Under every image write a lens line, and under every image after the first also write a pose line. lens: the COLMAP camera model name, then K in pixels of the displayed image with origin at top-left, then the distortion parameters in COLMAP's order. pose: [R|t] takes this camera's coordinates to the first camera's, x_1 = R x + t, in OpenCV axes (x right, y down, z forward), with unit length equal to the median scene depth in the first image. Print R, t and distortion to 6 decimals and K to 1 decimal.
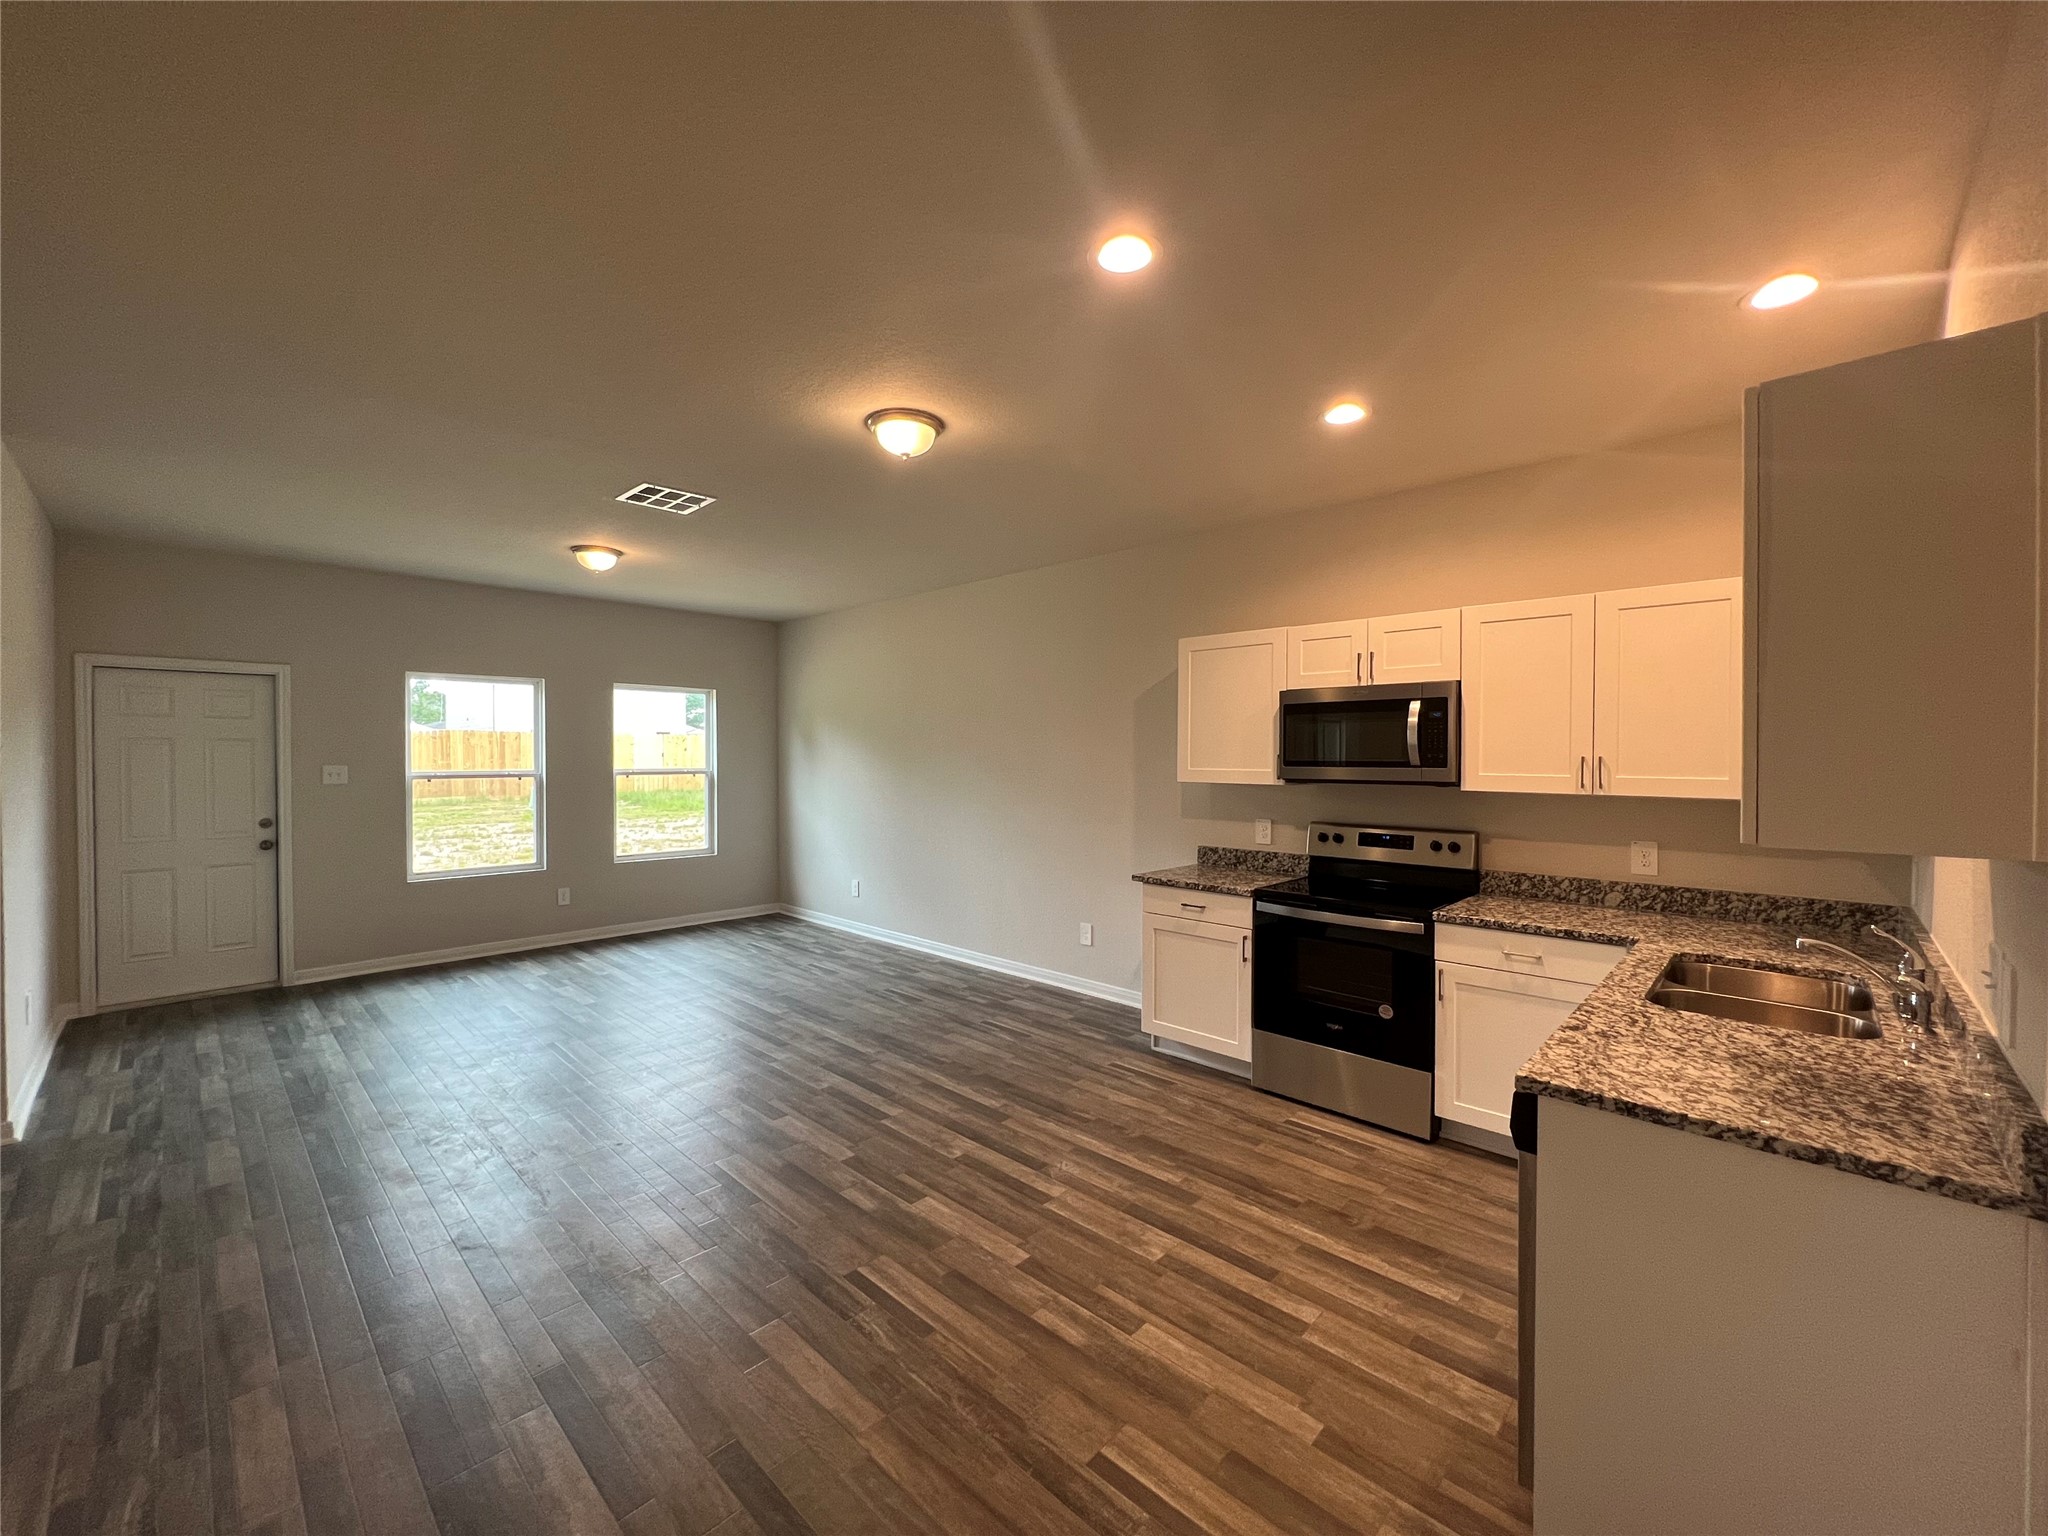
lens RADIAL K [[824.2, 0, 1015.8], [0, 824.2, 769.1], [0, 0, 1]] dist [-0.001218, -0.000061]
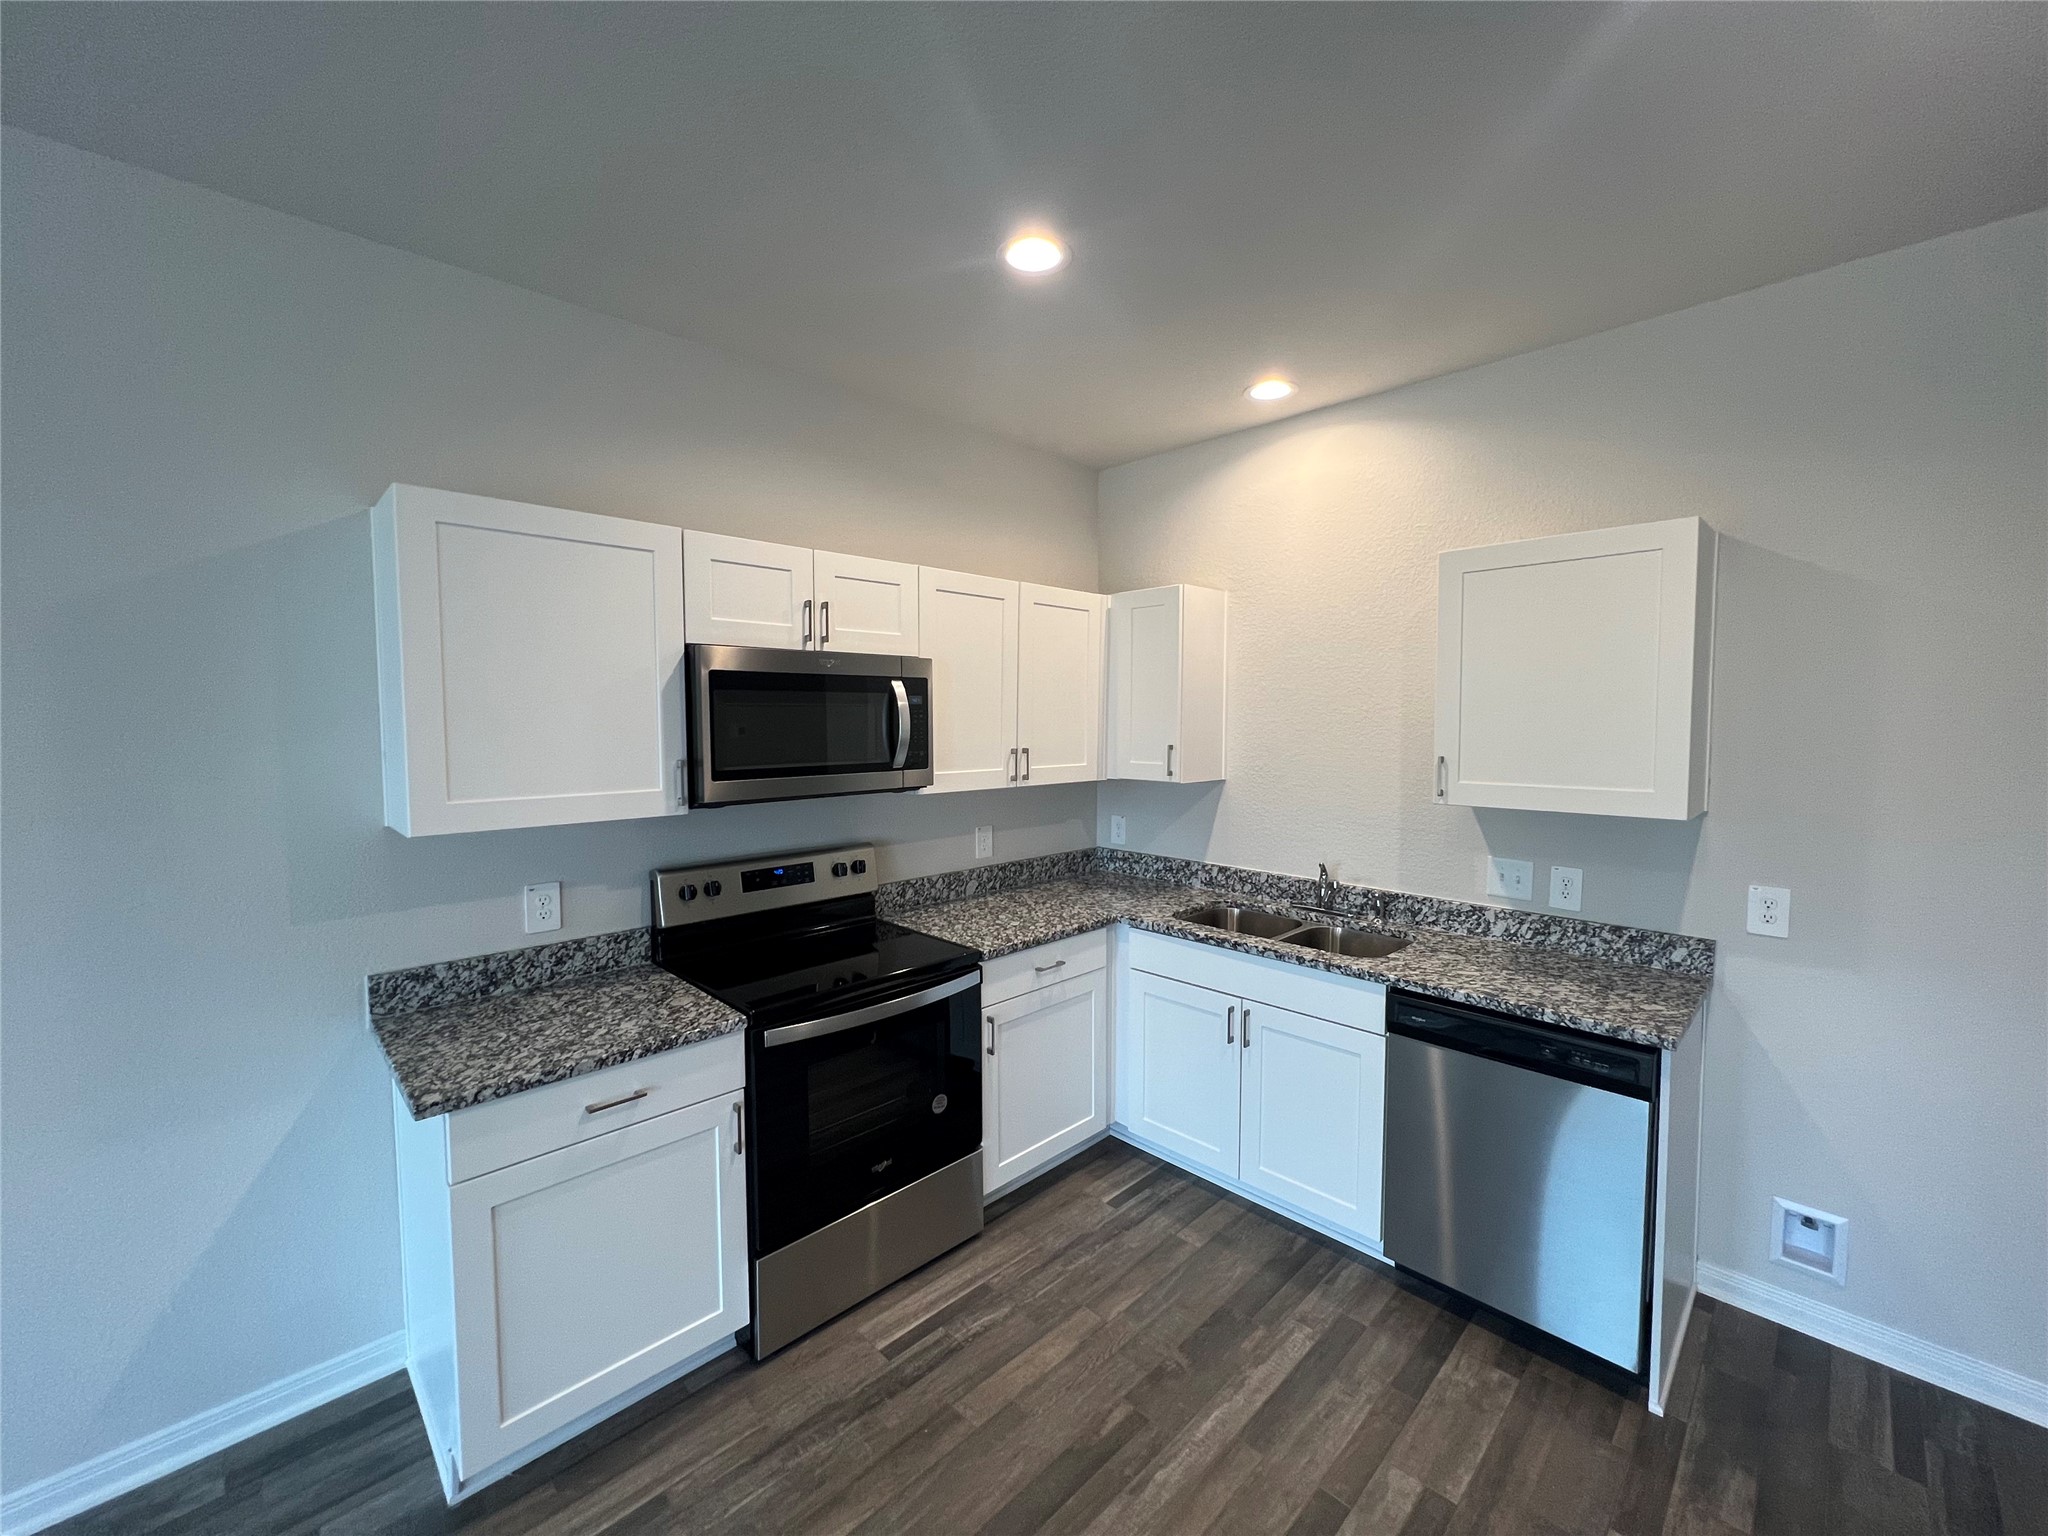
lens RADIAL K [[824.2, 0, 1028.6], [0, 824.2, 761.0], [0, 0, 1]] dist [-0.001218, -0.000061]
pose [[0.018360, -0.059224, 0.998076, -0.291069], [0.017684, 0.998107, 0.058901, -0.058659], [-0.999675, 0.016568, 0.019372, 0.976962]]
